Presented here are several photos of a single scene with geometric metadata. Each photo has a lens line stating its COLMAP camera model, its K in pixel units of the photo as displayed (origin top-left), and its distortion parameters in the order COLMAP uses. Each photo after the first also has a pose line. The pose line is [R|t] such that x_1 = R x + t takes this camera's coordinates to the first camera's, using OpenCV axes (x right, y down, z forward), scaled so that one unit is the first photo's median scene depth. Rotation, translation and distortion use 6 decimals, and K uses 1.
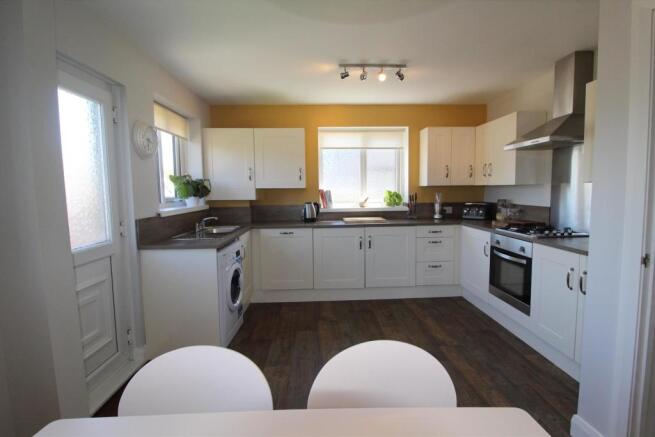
lens RADIAL K [[310.0, 0, 326.1], [0, 310.0, 212.1], [0, 0, 1]] dist [-0.013984, -0.000623]
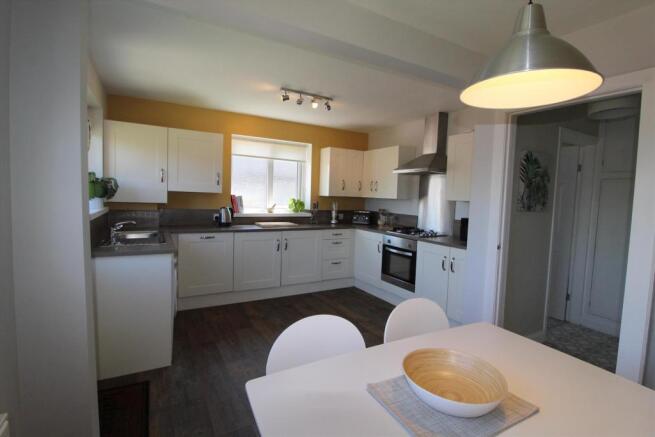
lens RADIAL K [[310.0, 0, 326.1], [0, 310.0, 212.1], [0, 0, 1]] dist [-0.013984, -0.000623]
pose [[0.890561, 0.020112, 0.454419, -0.233711], [-0.013803, 0.999757, -0.017199, -0.002360], [-0.454655, 0.009044, 0.890622, -0.060569]]
